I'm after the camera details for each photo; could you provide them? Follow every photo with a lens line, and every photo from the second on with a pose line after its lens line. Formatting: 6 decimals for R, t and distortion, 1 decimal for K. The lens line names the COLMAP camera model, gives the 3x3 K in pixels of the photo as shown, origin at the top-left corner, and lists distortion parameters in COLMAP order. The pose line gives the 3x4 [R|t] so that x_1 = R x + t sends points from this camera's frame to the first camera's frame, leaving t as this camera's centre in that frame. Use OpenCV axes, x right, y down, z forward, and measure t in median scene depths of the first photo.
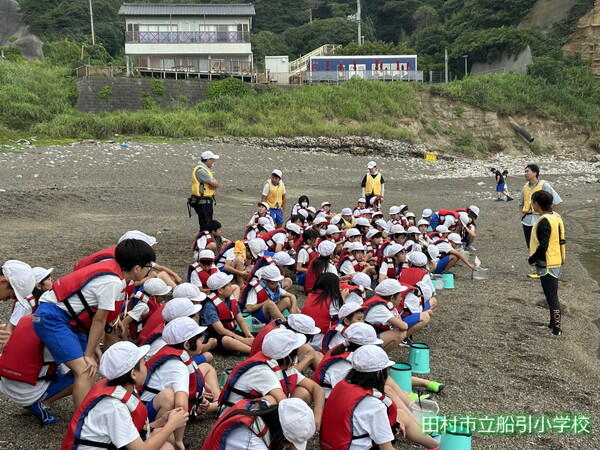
lens RADIAL K [[782.3, 0, 299.7], [0, 782.3, 229.7], [0, 0, 1]] dist [0.127500, 0.000000]
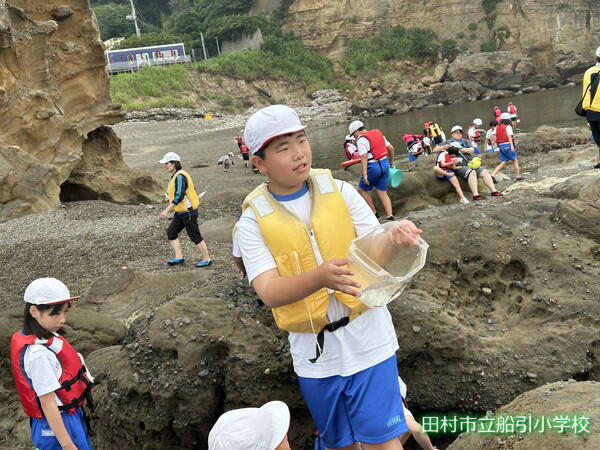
lens RADIAL K [[750.8, 0, 302.7], [0, 750.8, 225.7], [0, 0, 1]] dist [-0.015233, 0.000000]
pose [[0.945609, -0.158078, 0.284317, -0.084428], [0.139203, 0.986562, 0.085545, 0.014075], [-0.294019, -0.041315, 0.954906, -0.359788]]
